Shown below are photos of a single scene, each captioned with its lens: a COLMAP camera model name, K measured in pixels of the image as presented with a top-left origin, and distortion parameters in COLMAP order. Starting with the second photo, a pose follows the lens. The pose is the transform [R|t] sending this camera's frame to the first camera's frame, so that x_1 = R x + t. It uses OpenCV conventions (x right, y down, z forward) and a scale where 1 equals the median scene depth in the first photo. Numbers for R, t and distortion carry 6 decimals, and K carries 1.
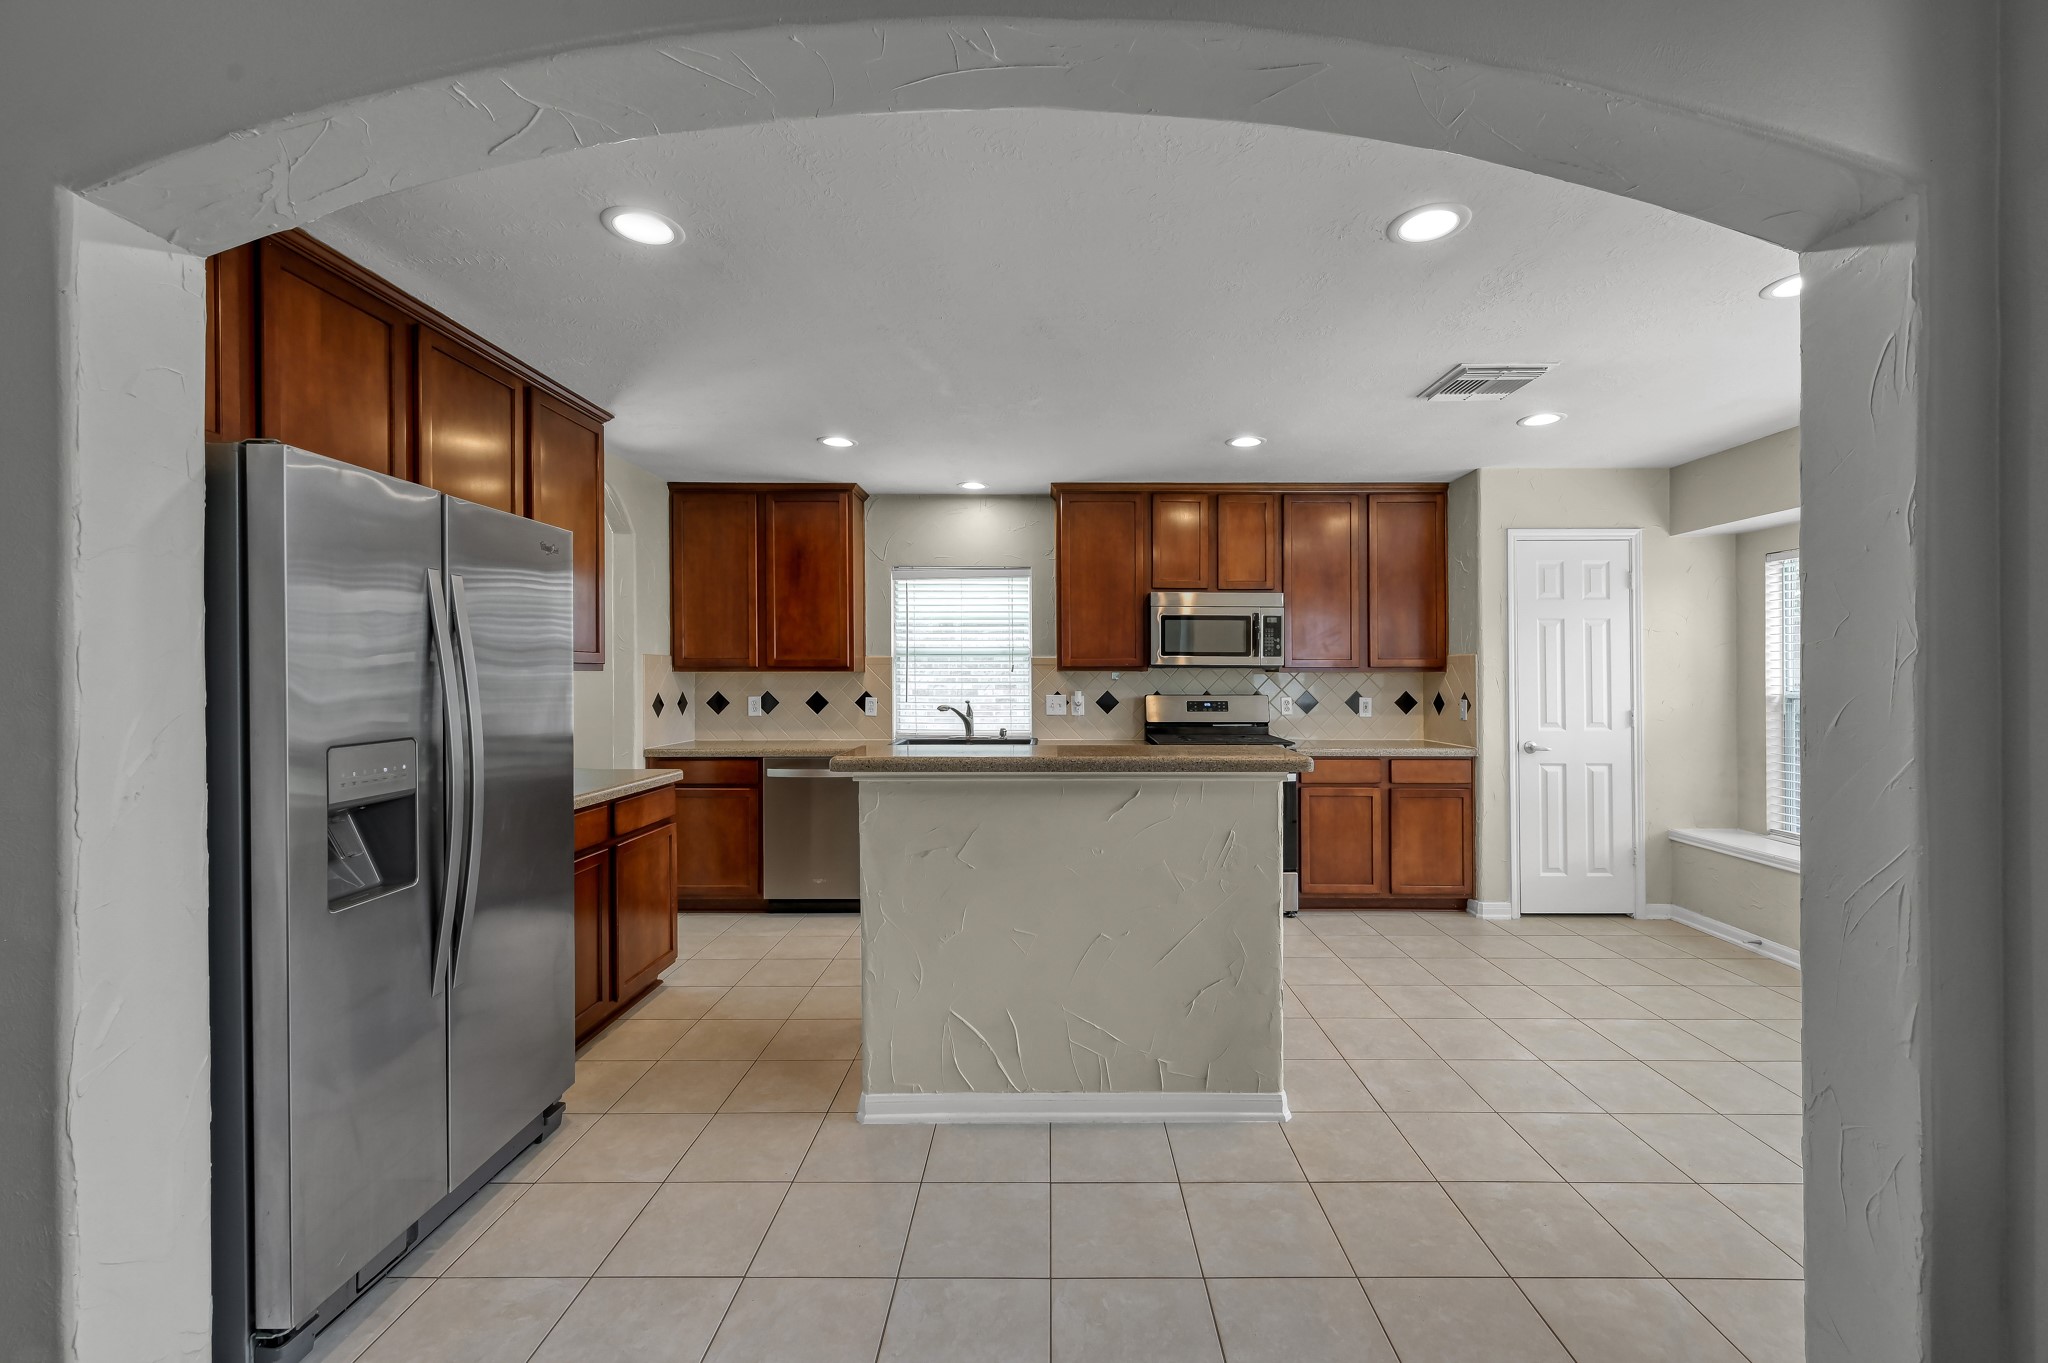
lens RADIAL K [[819.9, 0, 1032.1], [0, 819.9, 671.2], [0, 0, 1]] dist [-0.019709, 0.000054]
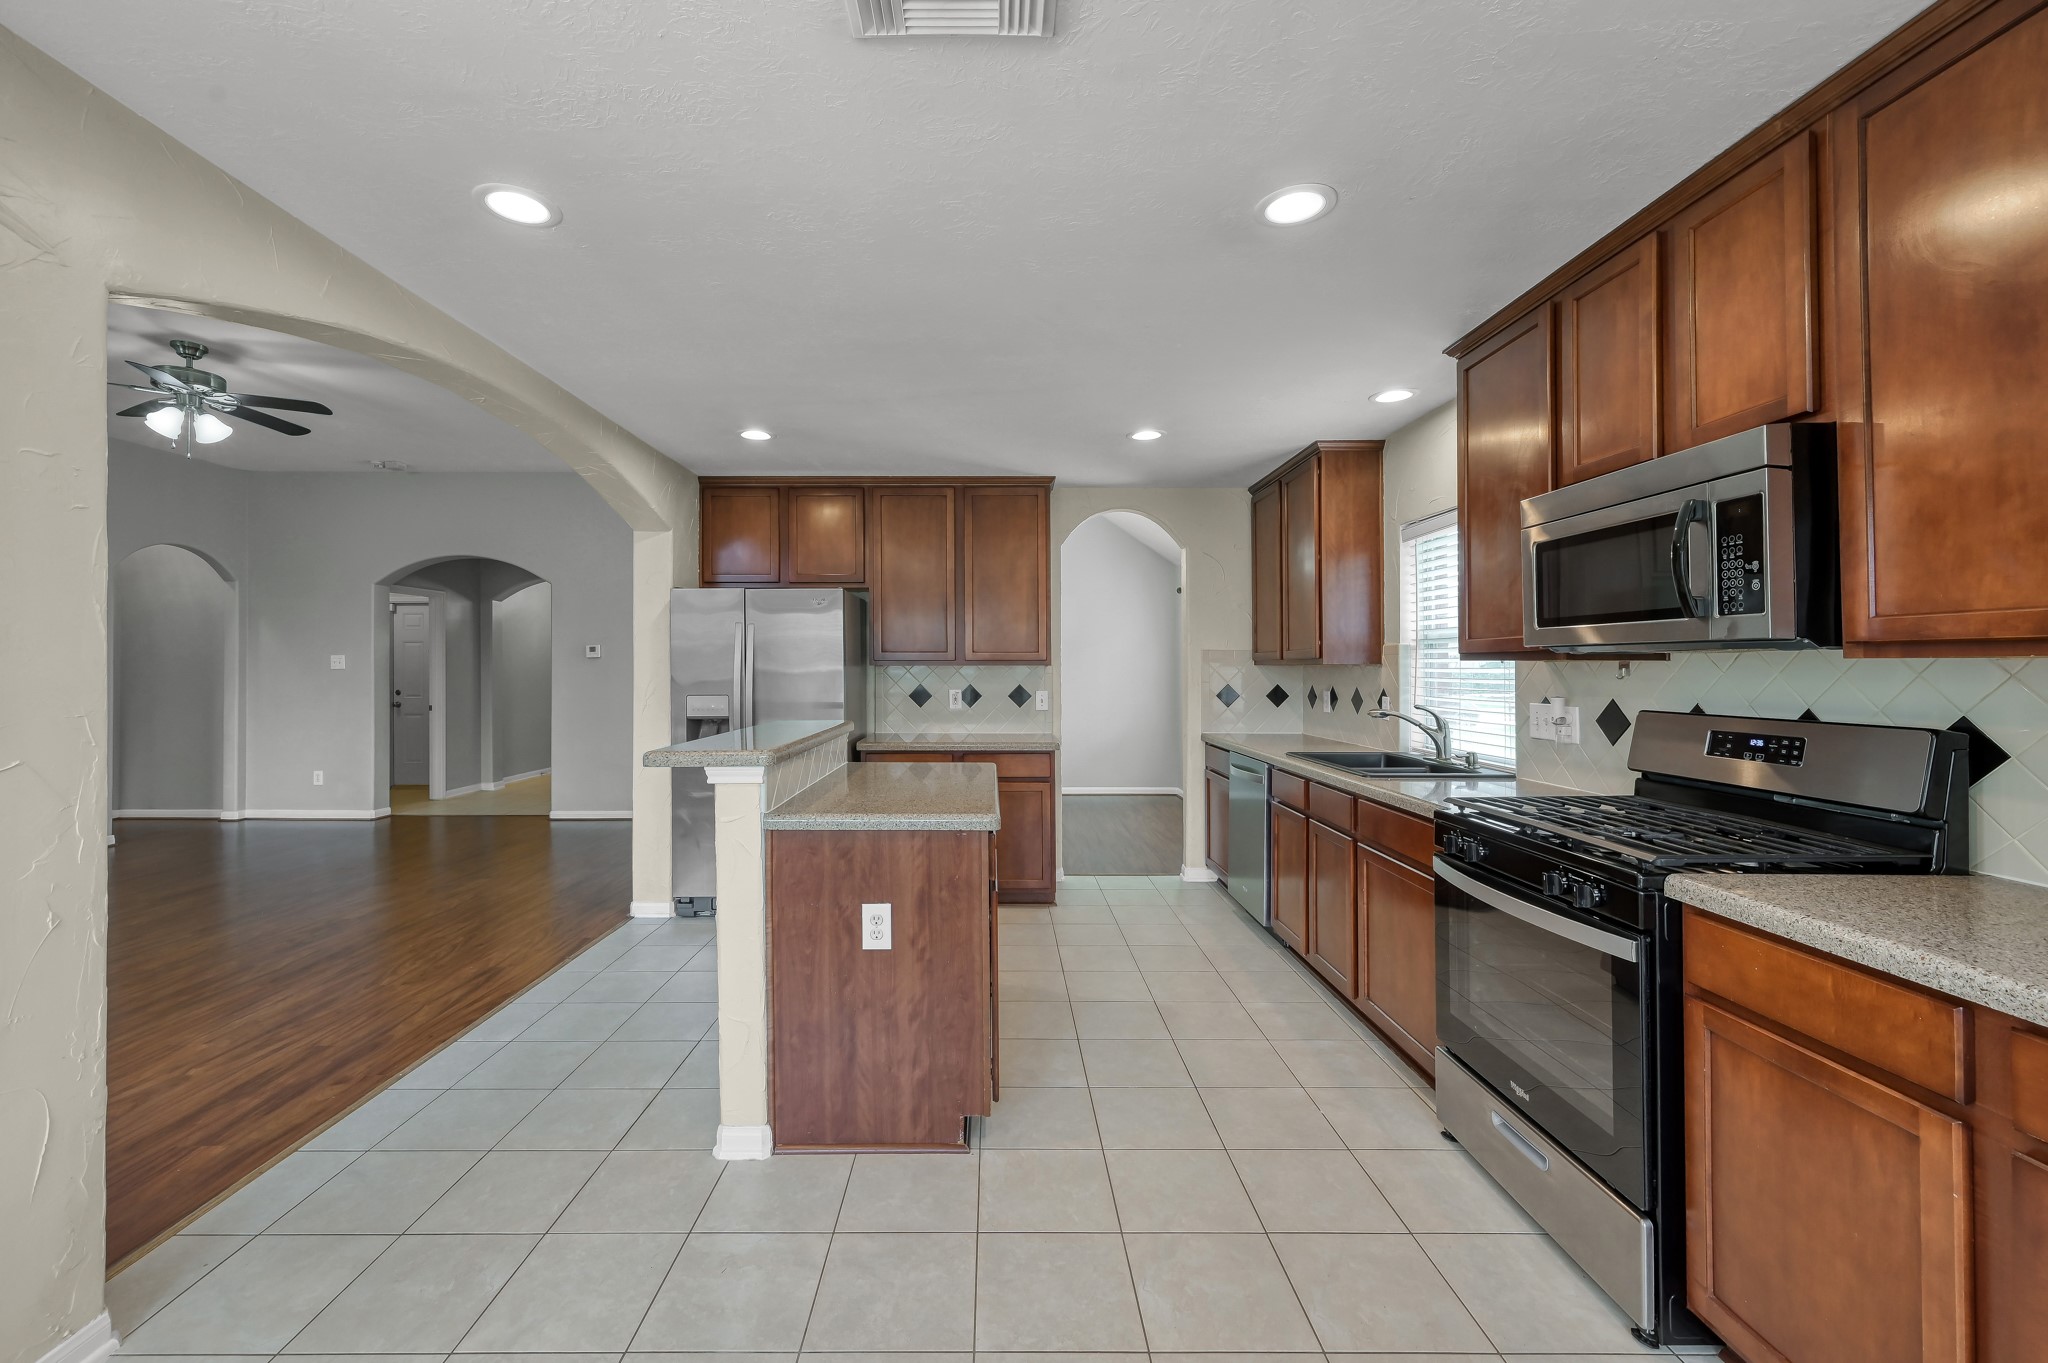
lens RADIAL K [[830.2, 0, 993.0], [0, 830.2, 664.4], [0, 0, 1]] dist [-0.002482, -0.000117]
pose [[0.006743, -0.006454, -0.999956, 0.647352], [0.008262, 0.999945, -0.006398, 0.002979], [0.999943, -0.008219, 0.006796, 0.677012]]
